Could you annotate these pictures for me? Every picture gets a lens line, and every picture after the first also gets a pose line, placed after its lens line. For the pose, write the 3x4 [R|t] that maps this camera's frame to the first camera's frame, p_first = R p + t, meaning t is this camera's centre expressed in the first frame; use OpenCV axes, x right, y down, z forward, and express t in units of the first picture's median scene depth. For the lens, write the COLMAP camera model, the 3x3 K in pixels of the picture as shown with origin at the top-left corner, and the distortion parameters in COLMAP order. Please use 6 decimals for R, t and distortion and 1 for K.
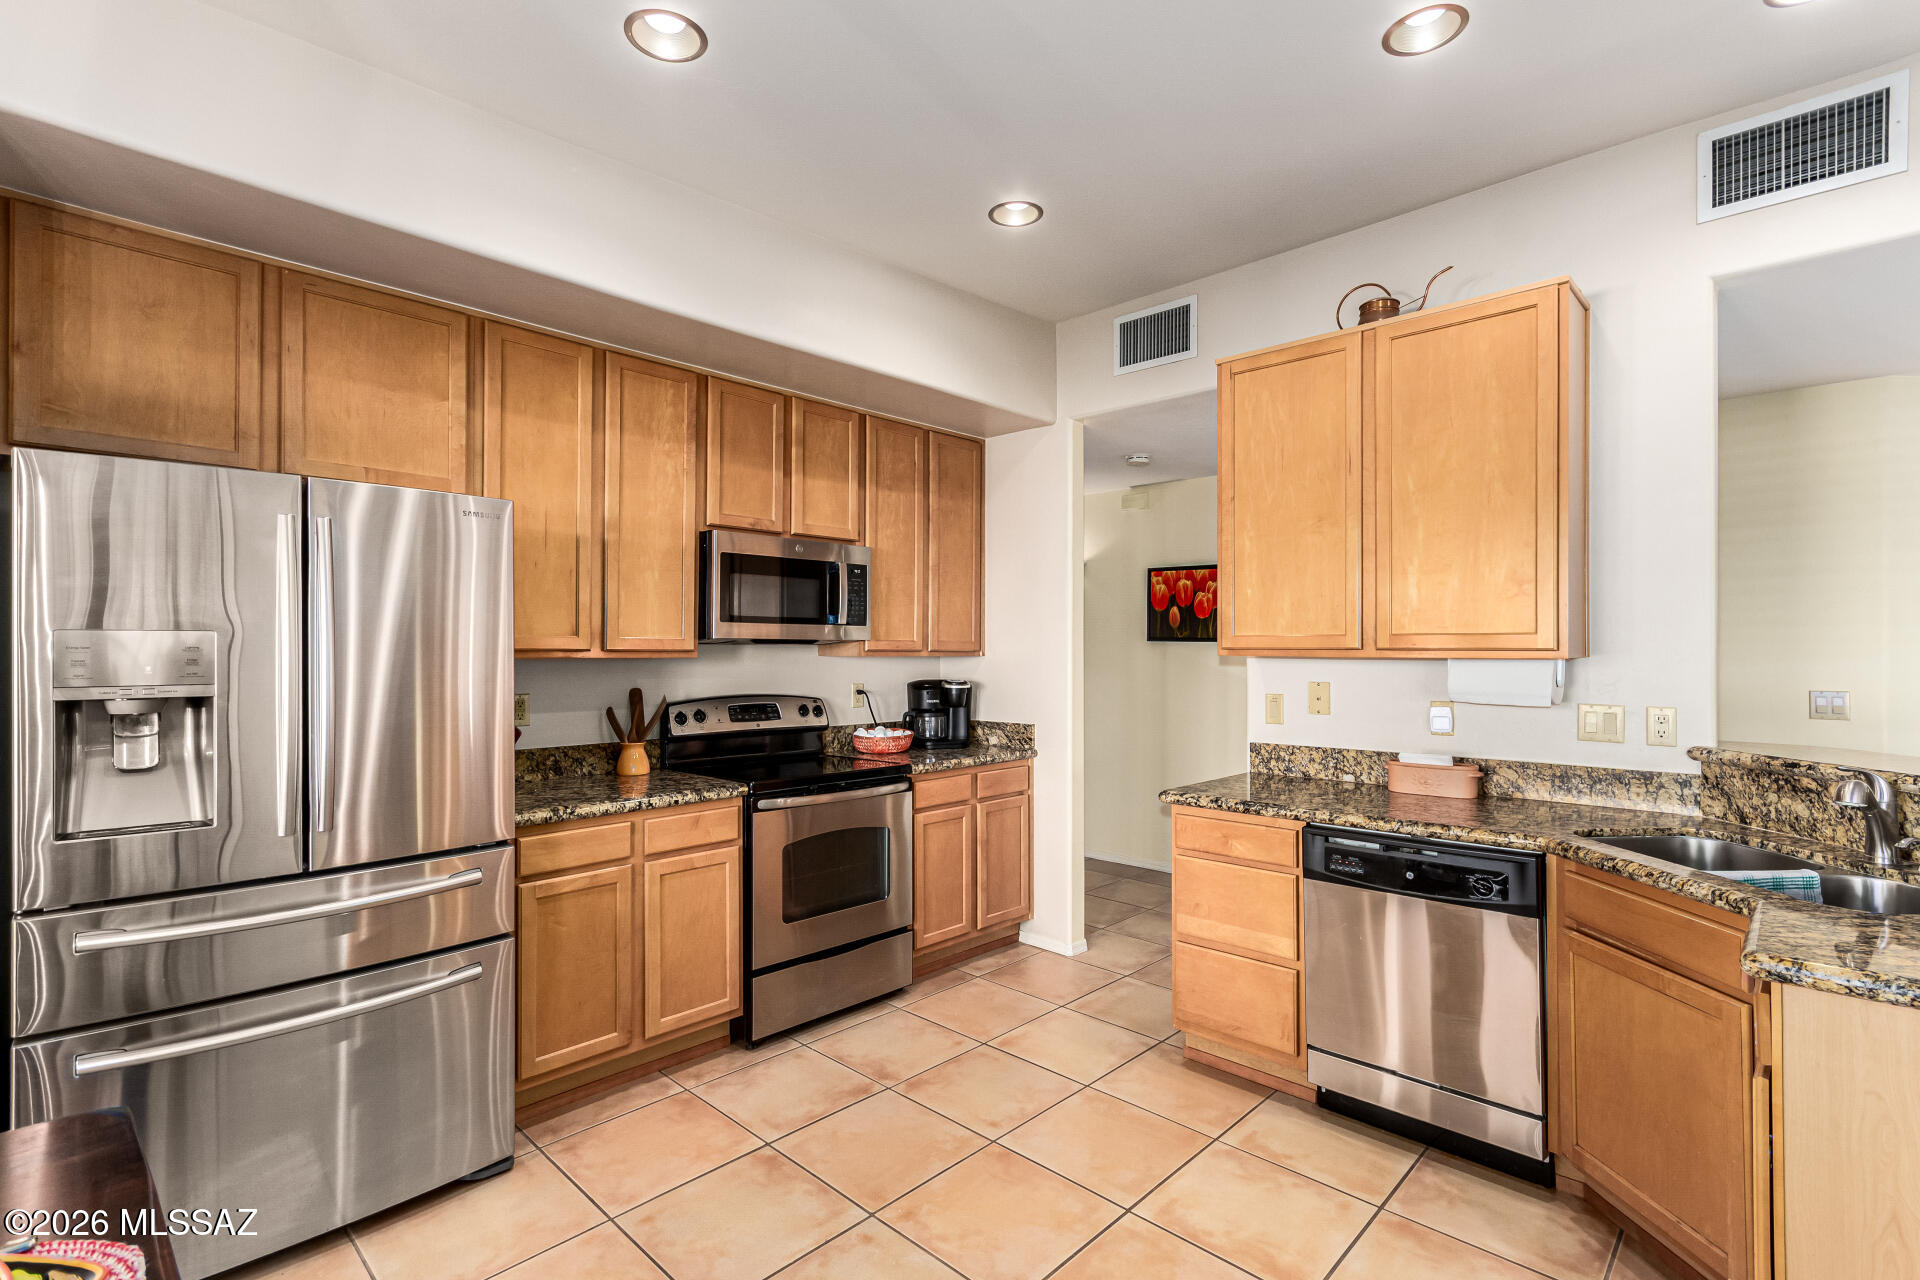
lens RADIAL K [[891.4, 0, 968.2], [0, 891.4, 643.8], [0, 0, 1]] dist [0.004695, -0.000710]
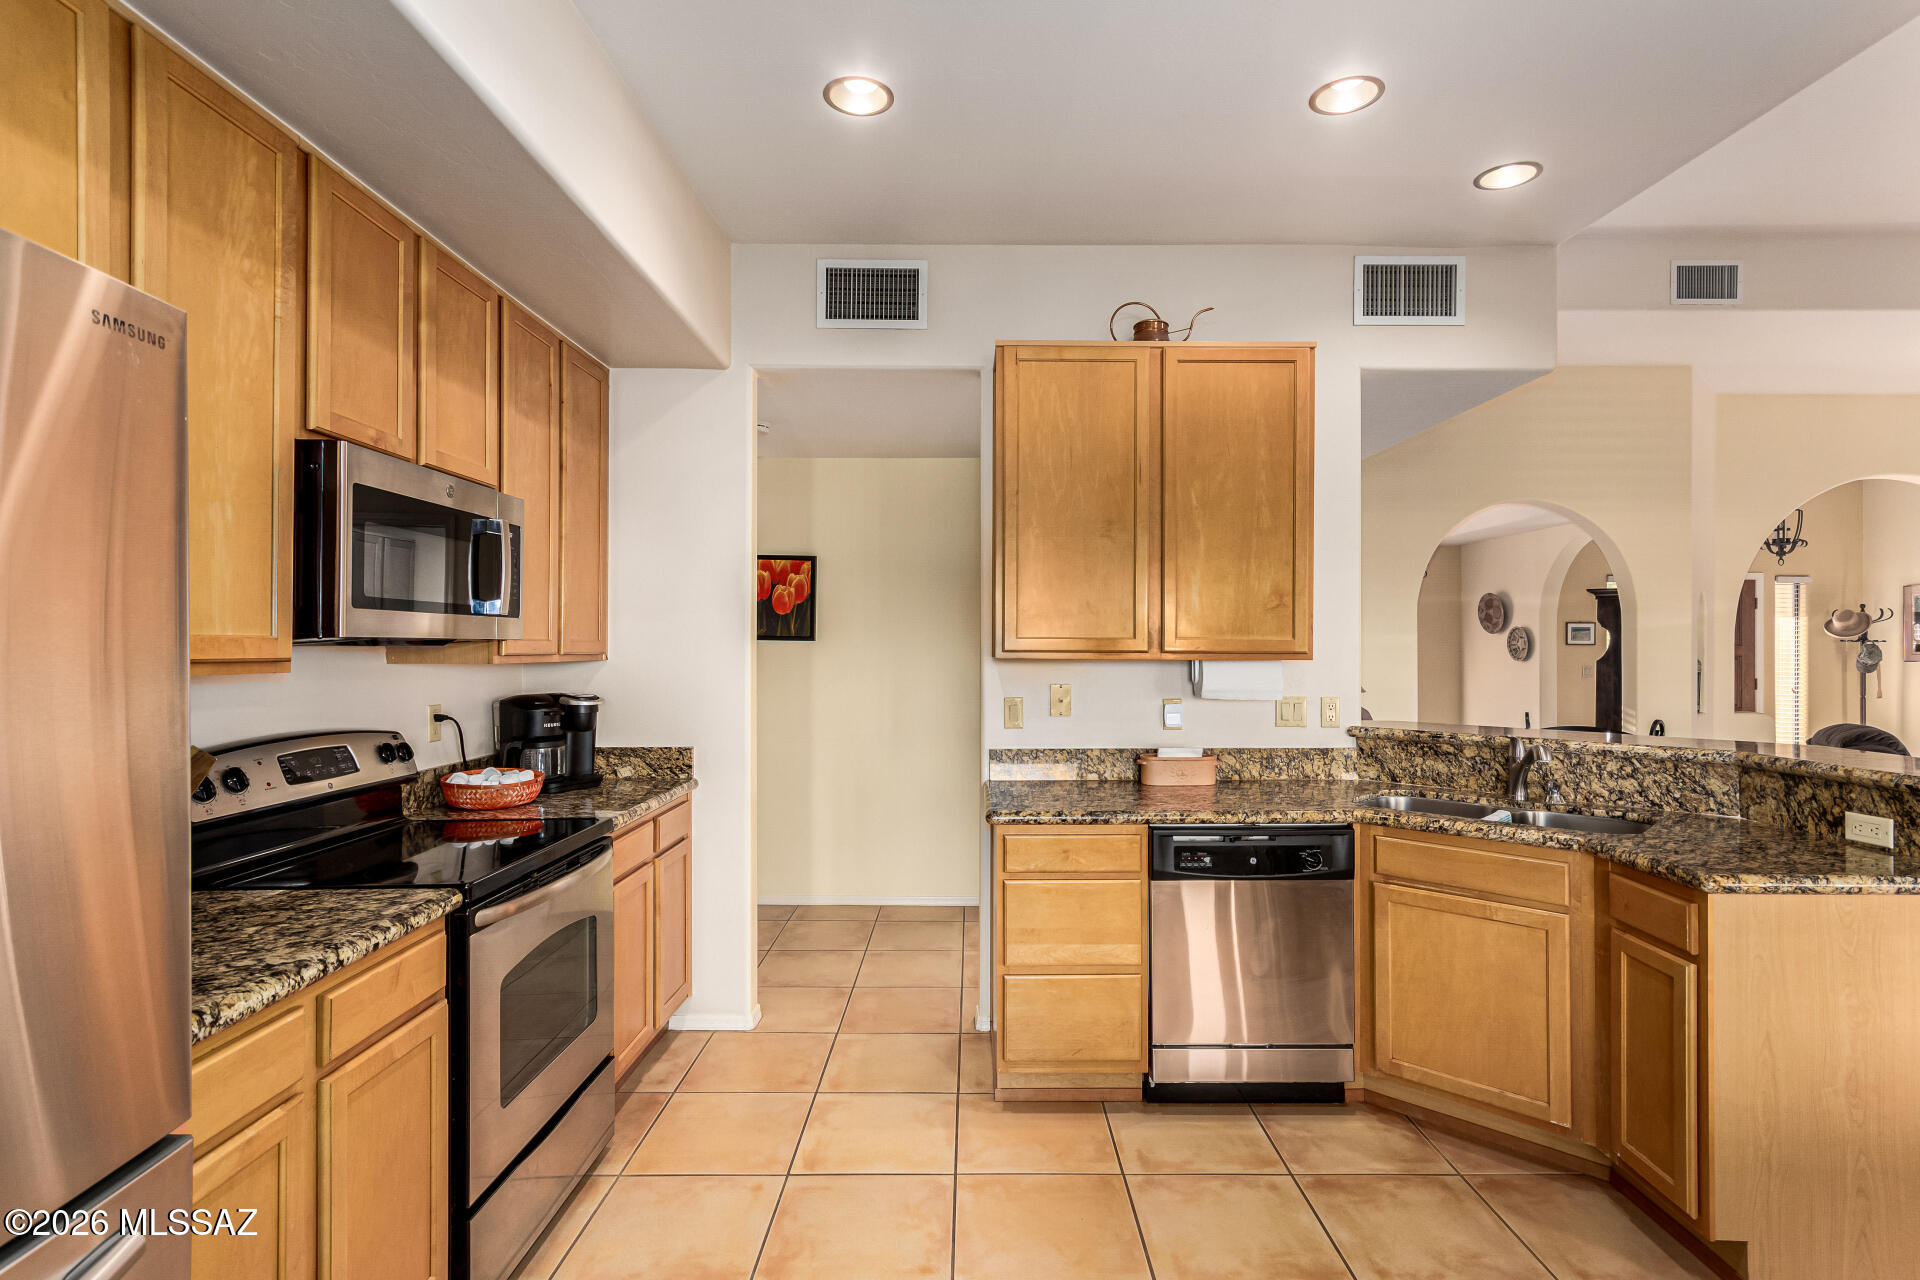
lens RADIAL K [[924.2, 0, 960.1], [0, 924.2, 642.1], [0, 0, 1]] dist [0.004305, 0.003732]
pose [[0.723909, 0.001991, 0.689892, -0.455668], [-0.005024, 0.999985, 0.002386, -0.006889], [-0.689877, -0.005193, 0.723908, 0.361238]]
